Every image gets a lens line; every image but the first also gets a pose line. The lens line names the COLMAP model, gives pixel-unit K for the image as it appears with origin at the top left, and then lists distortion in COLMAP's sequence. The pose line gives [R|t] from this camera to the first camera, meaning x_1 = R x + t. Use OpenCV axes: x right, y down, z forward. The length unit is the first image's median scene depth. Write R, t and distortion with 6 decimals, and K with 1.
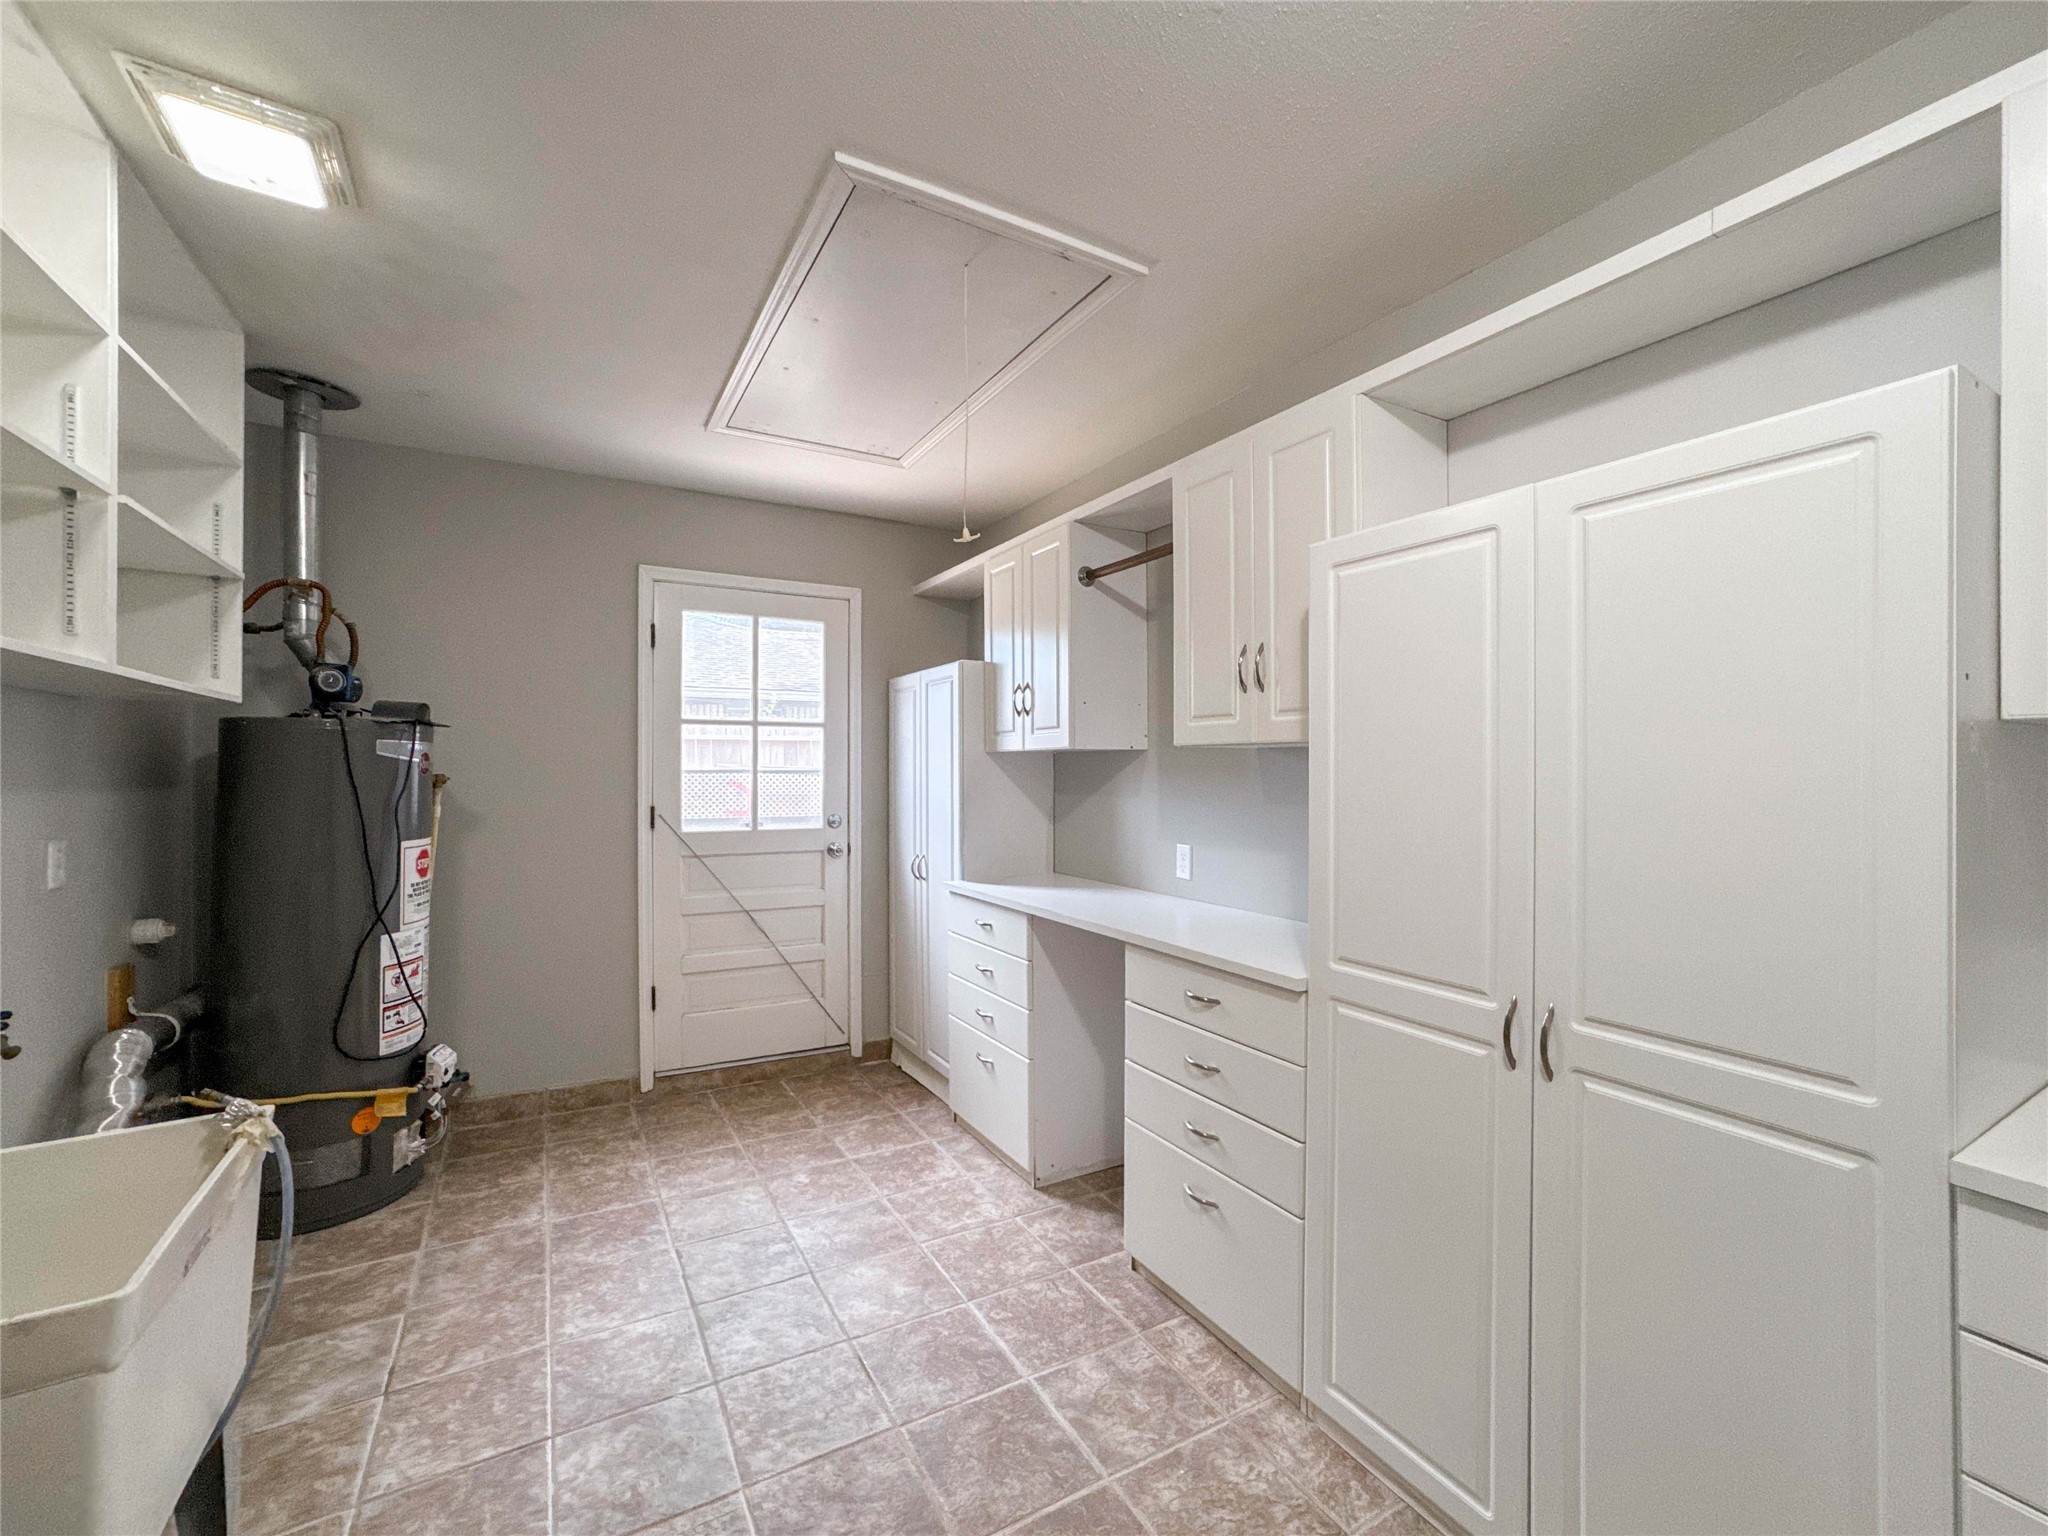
lens RADIAL K [[840.1, 0, 978.6], [0, 840.1, 746.6], [0, 0, 1]] dist [-0.030830, 0.014167]
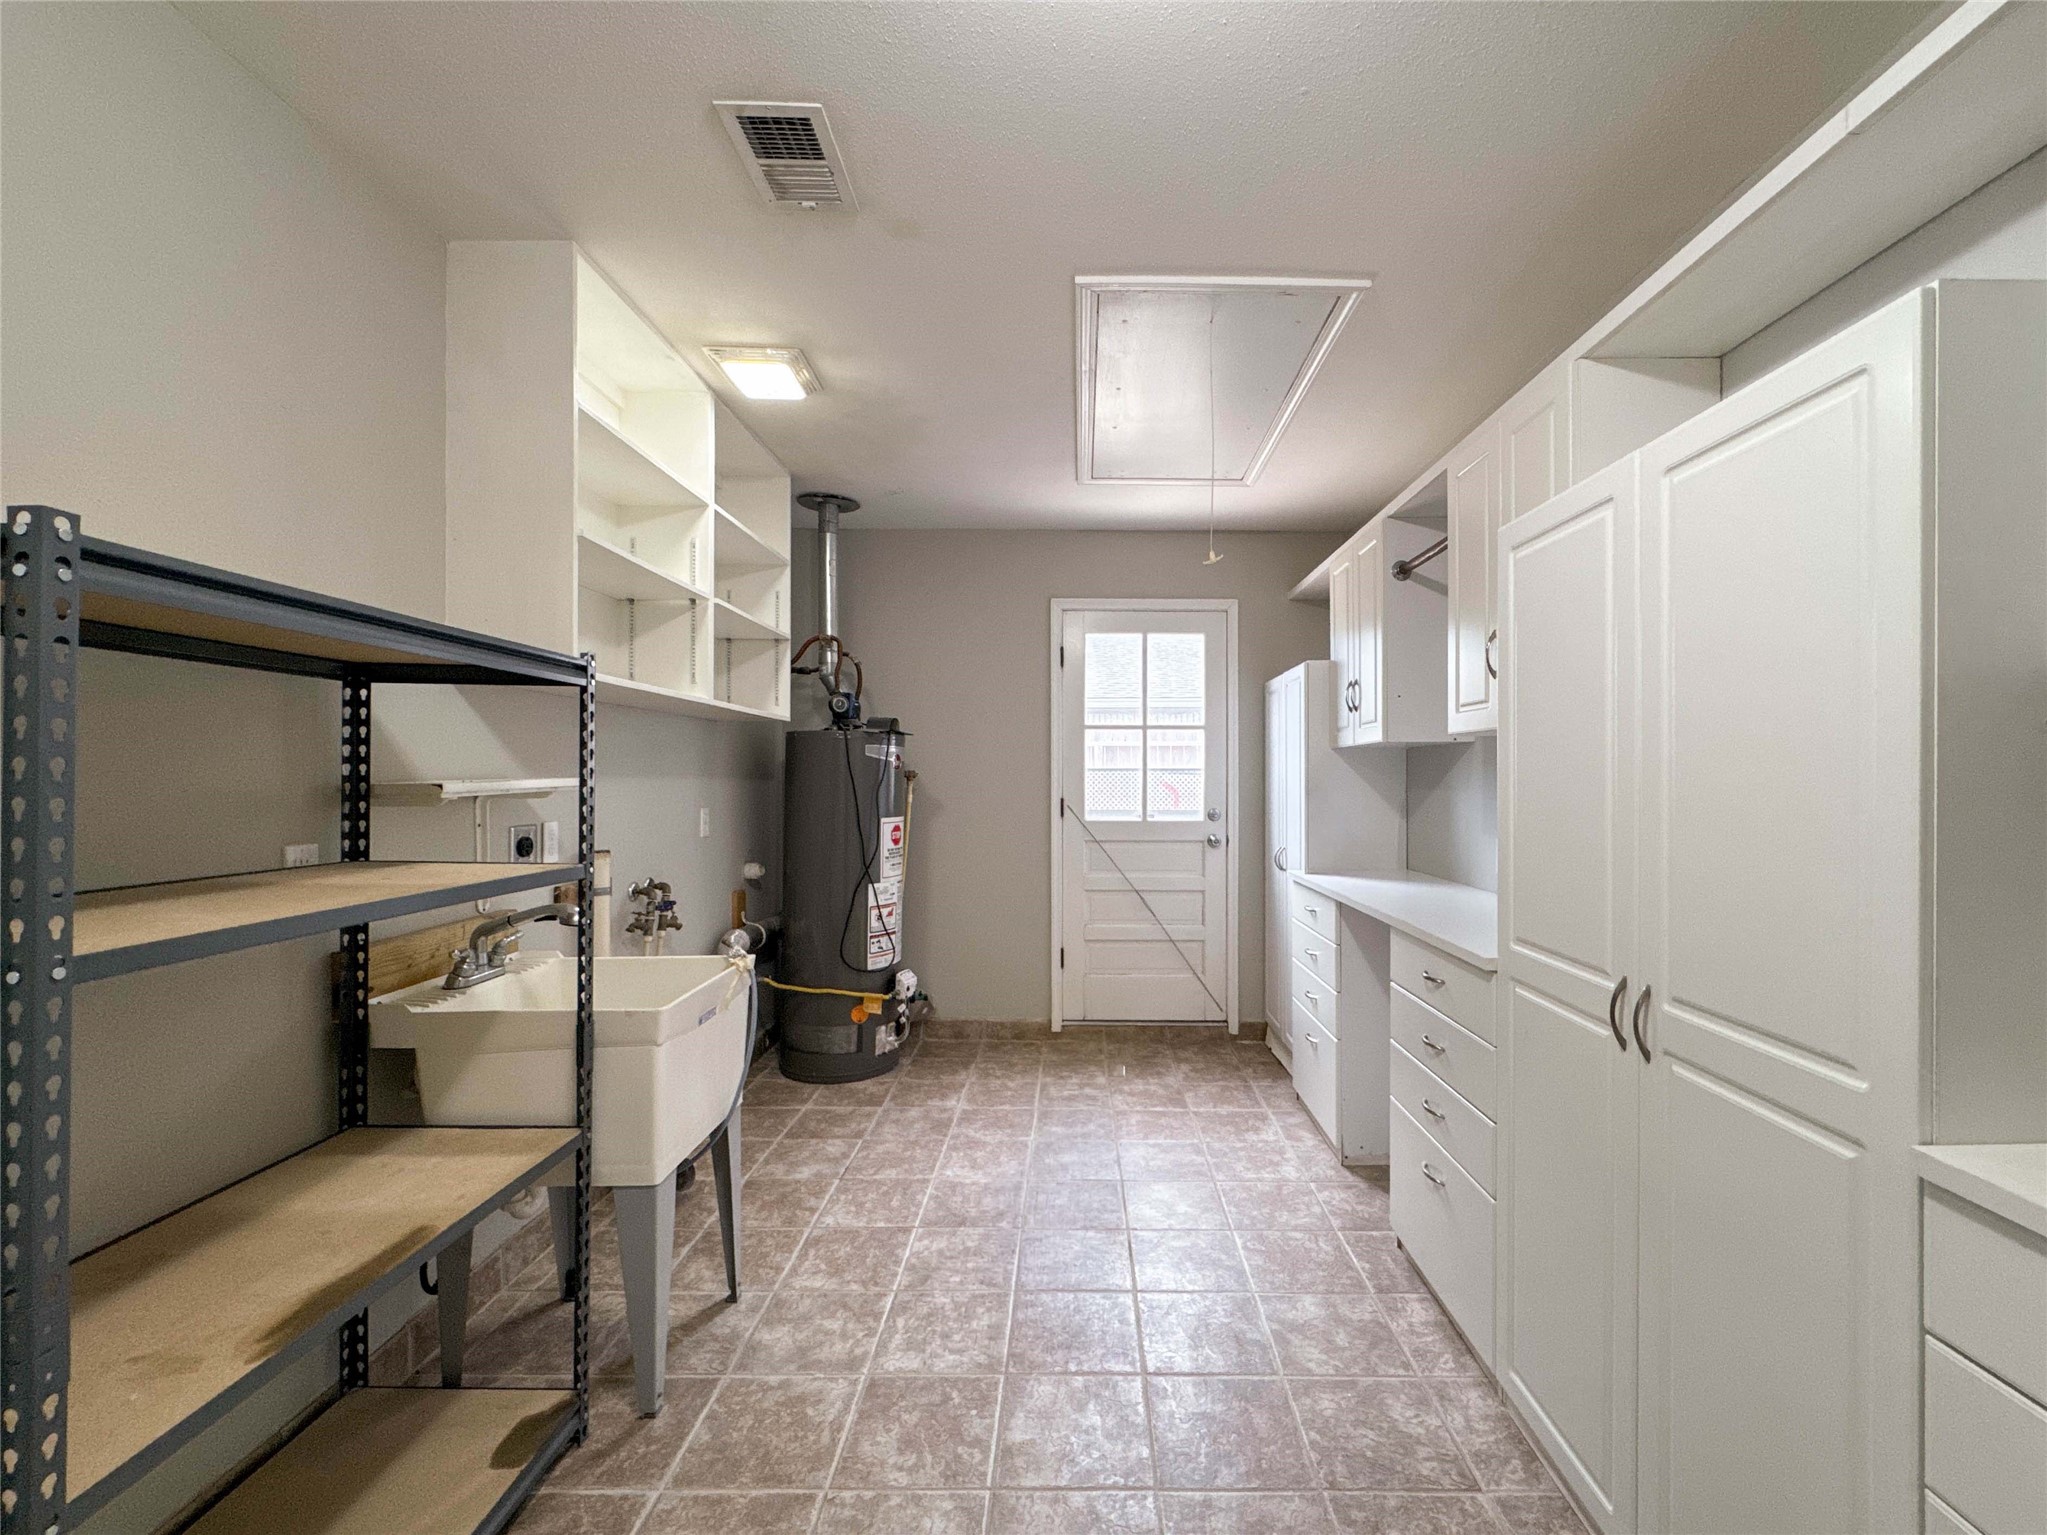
lens RADIAL K [[839.7, 0, 1014.0], [0, 839.7, 750.4], [0, 0, 1]] dist [-0.030830, 0.014167]
pose [[0.854898, -0.012601, -0.518643, 0.247054], [0.009420, 0.999917, -0.008766, 0.017621], [0.518711, 0.002608, 0.854946, -0.092347]]
